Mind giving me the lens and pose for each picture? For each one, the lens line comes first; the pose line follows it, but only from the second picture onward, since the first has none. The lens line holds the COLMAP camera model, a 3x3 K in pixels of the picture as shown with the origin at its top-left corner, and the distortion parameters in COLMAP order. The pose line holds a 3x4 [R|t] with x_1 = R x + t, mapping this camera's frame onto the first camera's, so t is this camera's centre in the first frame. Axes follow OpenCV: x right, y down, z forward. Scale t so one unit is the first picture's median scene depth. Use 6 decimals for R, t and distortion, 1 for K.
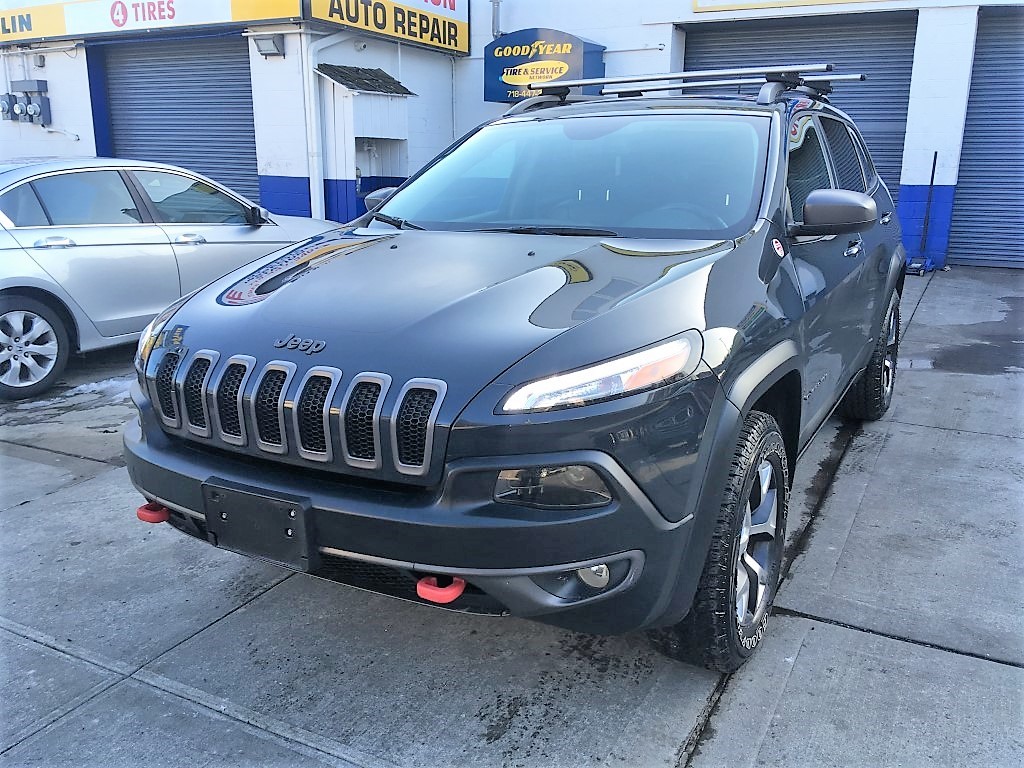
lens RADIAL K [[862.3, 0, 508.3], [0, 862.3, 385.0], [0, 0, 1]] dist [0.098892, -0.147737]
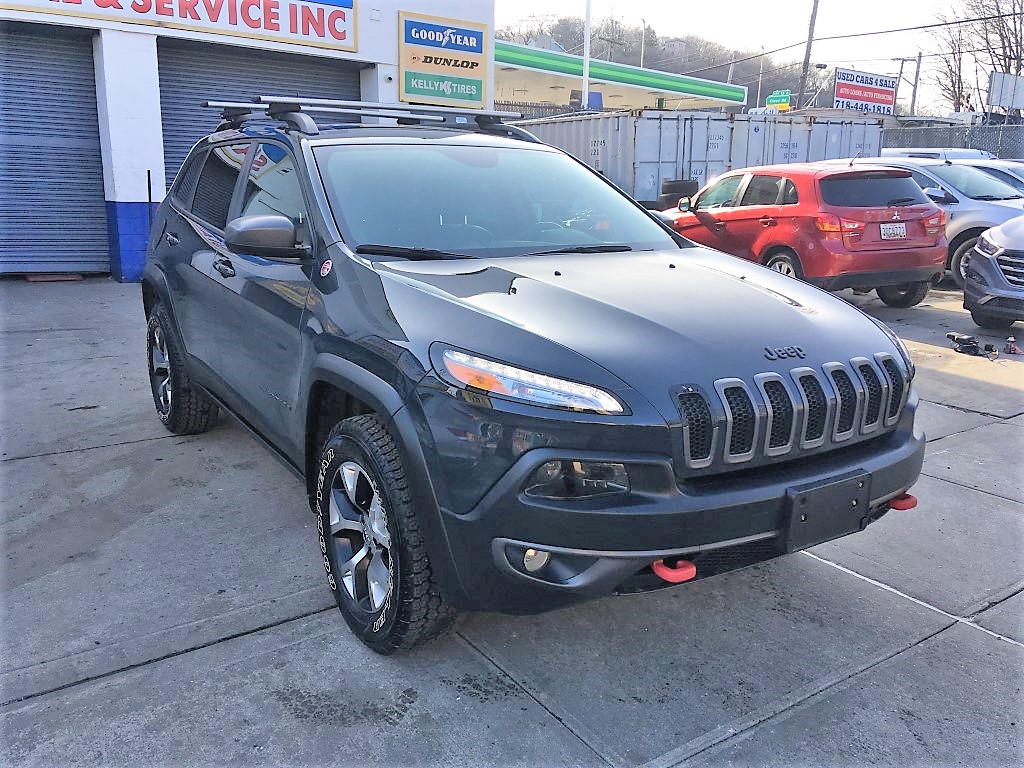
lens RADIAL K [[862.3, 0, 511.0], [0, 862.3, 387.2], [0, 0, 1]] dist [0.098892, -0.147737]
pose [[0.454306, -0.194409, 0.869374, -0.271414], [0.205316, 0.972475, 0.110173, -0.039231], [-0.866863, 0.128445, 0.481716, 0.149443]]
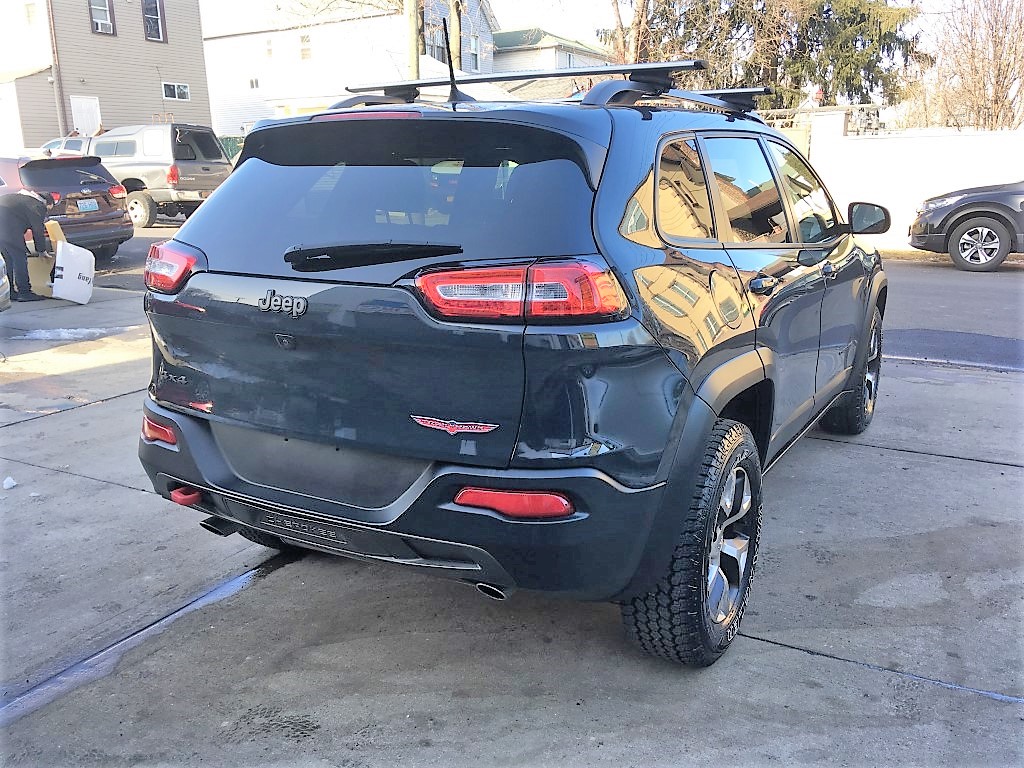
lens RADIAL K [[862.3, 0, 512.3], [0, 862.3, 385.8], [0, 0, 1]] dist [0.098892, -0.147737]
pose [[-0.999818, 0.018651, 0.004111, 0.103553], [0.018346, 0.878140, 0.478052, -0.193848], [0.005306, 0.478040, -0.878322, 0.718814]]
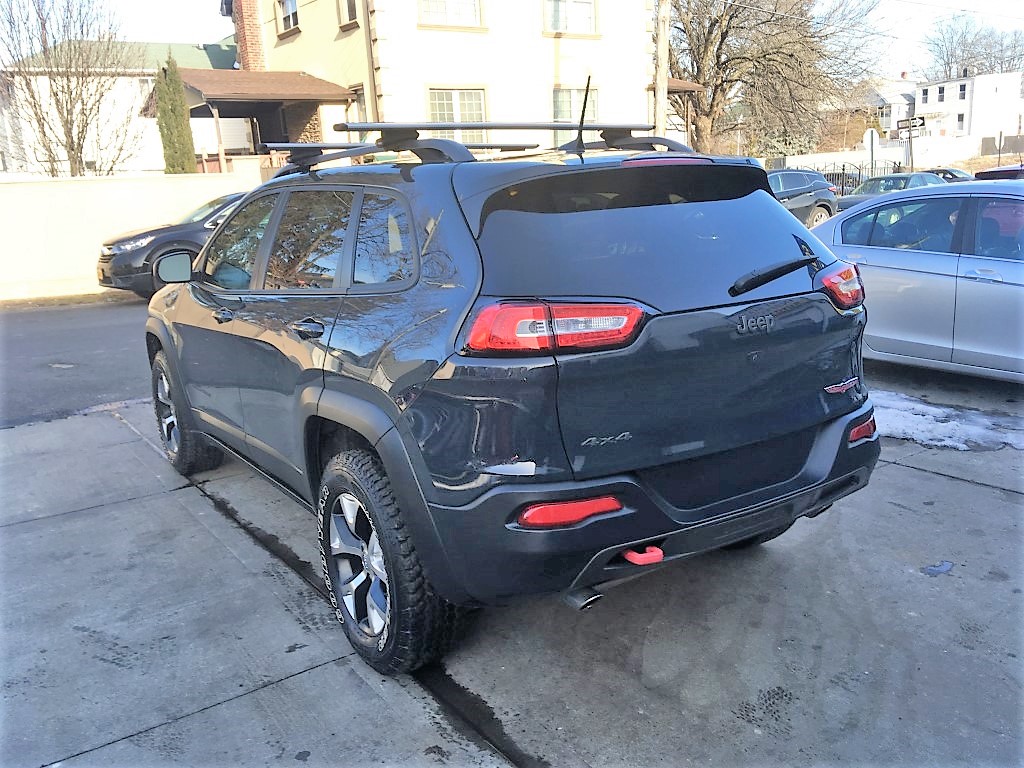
lens RADIAL K [[862.3, 0, 513.3], [0, 862.3, 377.8], [0, 0, 1]] dist [0.098892, -0.147737]
pose [[-0.444124, 0.216094, -0.869515, 0.390700], [-0.185738, 0.927191, 0.325298, -0.164475], [0.876502, 0.305974, -0.371651, 0.564455]]
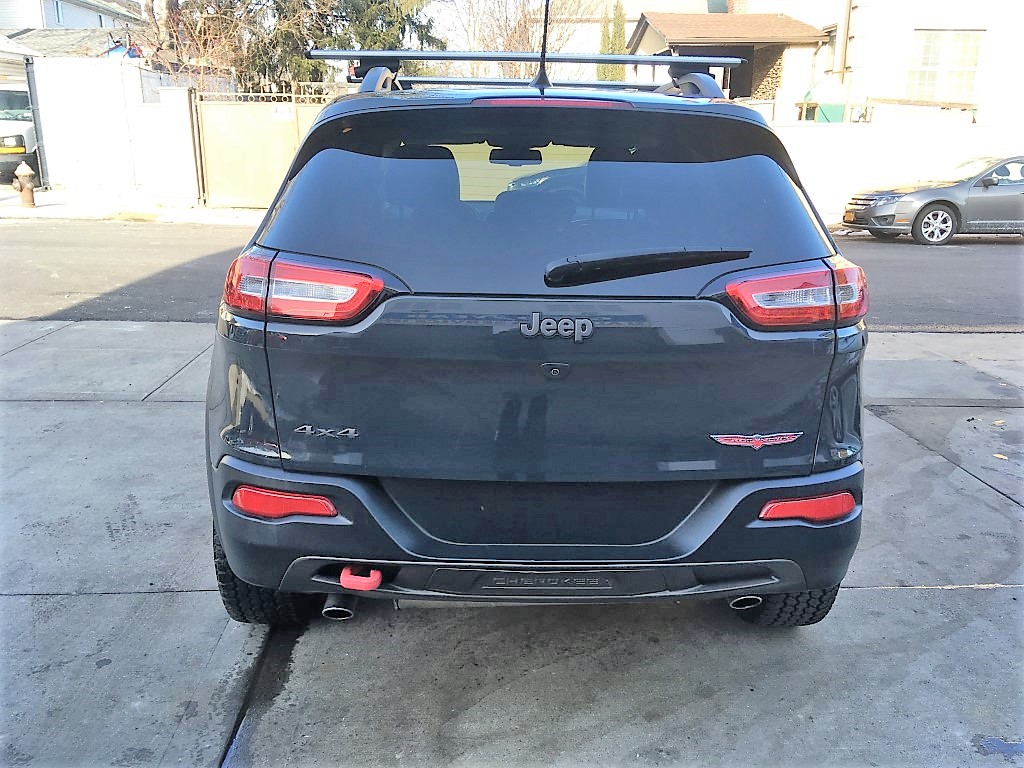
lens RADIAL K [[862.3, 0, 517.6], [0, 862.3, 378.3], [0, 0, 1]] dist [0.098892, -0.147737]
pose [[-0.848058, 0.129832, -0.513752, 0.253779], [-0.147762, 0.873125, 0.464563, -0.184388], [0.508885, 0.469890, -0.721277, 0.655918]]
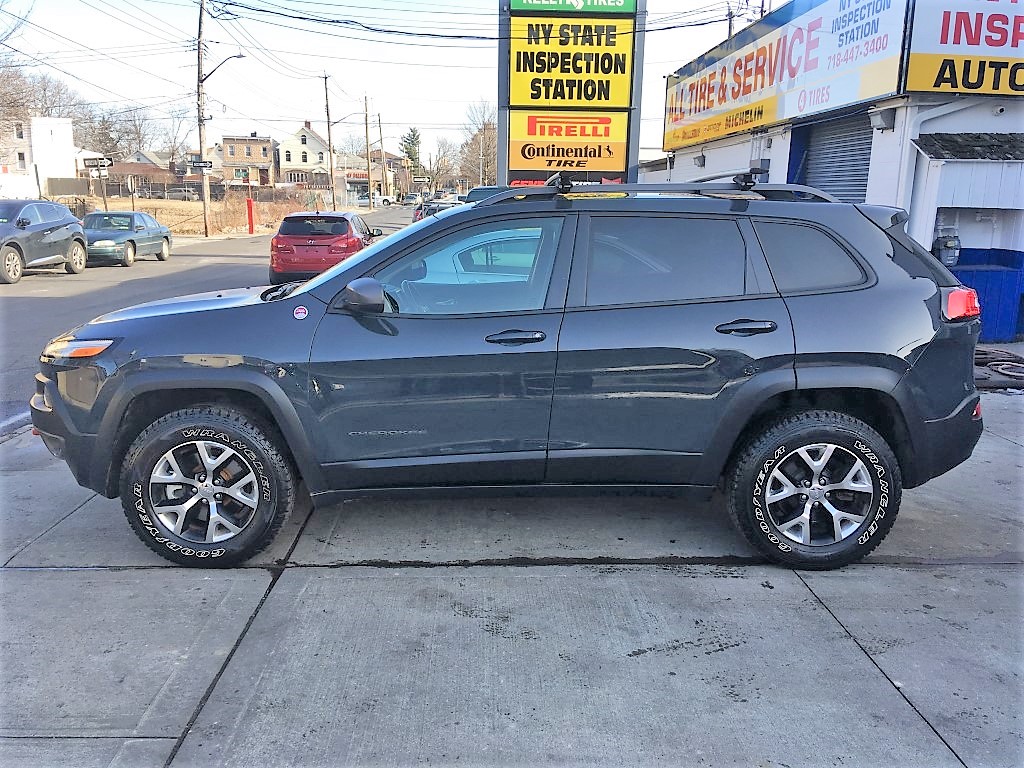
lens RADIAL K [[862.3, 0, 496.4], [0, 862.3, 372.6], [0, 0, 1]] dist [0.098892, -0.147737]
pose [[0.500173, 0.169773, -0.849119, 0.422327], [-0.232677, 0.970879, 0.057060, -0.054496], [0.834079, 0.169031, 0.525110, 0.134231]]
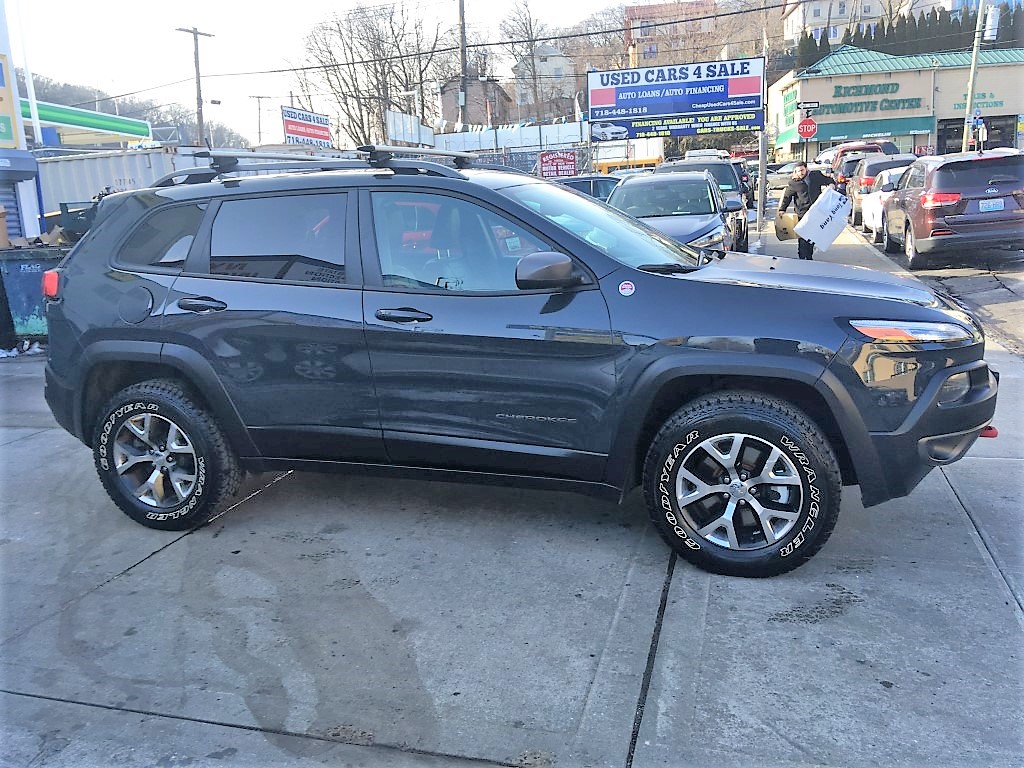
lens RADIAL K [[862.3, 0, 511.7], [0, 862.3, 390.4], [0, 0, 1]] dist [0.098892, -0.147737]
pose [[-0.217297, -0.192124, 0.957011, -0.356790], [0.293430, 0.922232, 0.251768, -0.115455], [-0.930957, 0.335524, -0.144024, 0.422608]]
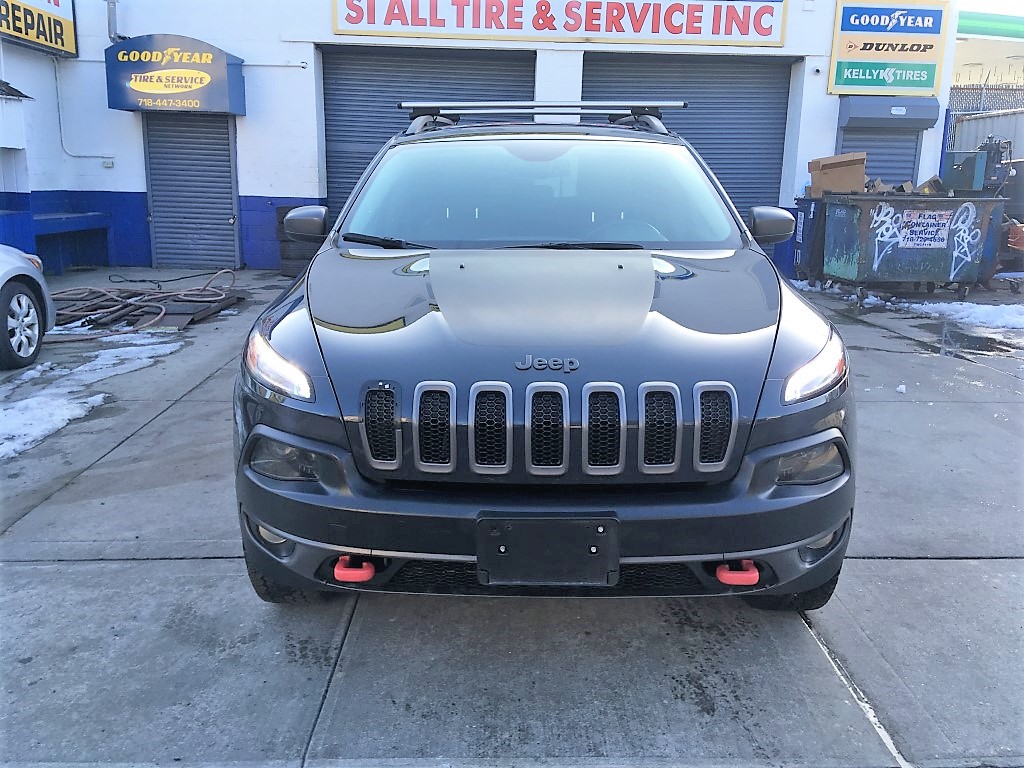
lens RADIAL K [[862.3, 0, 508.9], [0, 862.3, 385.9], [0, 0, 1]] dist [0.098892, -0.147737]
pose [[0.875119, -0.103122, 0.472793, -0.145165], [0.111741, 0.993688, 0.009907, -0.007235], [-0.470830, 0.044160, 0.881118, 0.029623]]
